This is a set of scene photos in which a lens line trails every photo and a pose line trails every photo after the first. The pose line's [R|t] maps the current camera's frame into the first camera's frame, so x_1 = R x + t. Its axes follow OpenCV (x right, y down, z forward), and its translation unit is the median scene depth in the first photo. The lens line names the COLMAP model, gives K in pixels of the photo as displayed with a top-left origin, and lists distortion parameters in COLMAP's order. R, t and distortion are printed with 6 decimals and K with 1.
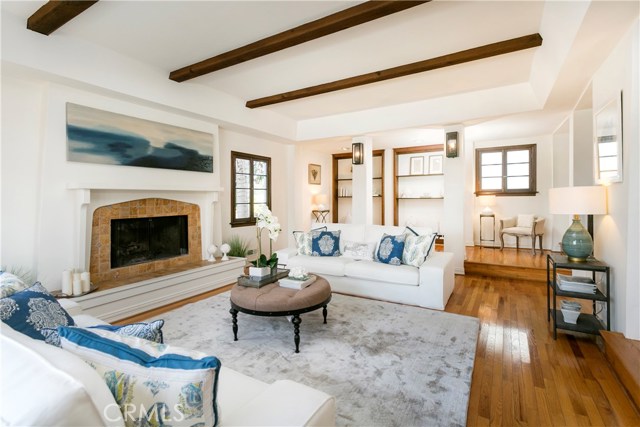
lens RADIAL K [[308.0, 0, 332.7], [0, 308.0, 192.3], [0, 0, 1]] dist [0.013121, 0.000373]
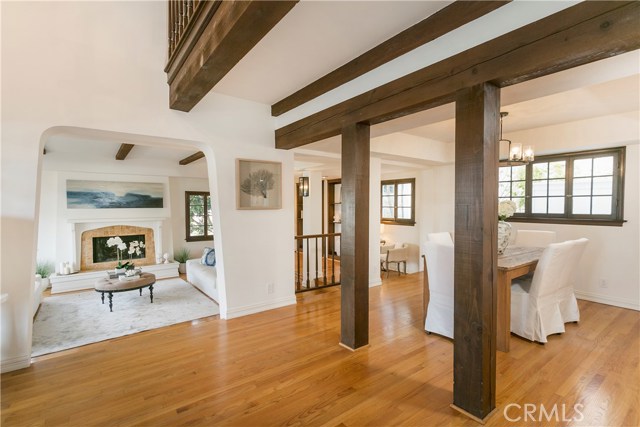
lens RADIAL K [[308.0, 0, 317.1], [0, 308.0, 211.0], [0, 0, 1]] dist [0.013121, 0.000373]
pose [[0.922855, 0.010155, -0.385014, 1.025305], [0.003557, 0.999385, 0.034886, -0.107947], [0.385132, -0.033564, 0.922251, -0.172377]]
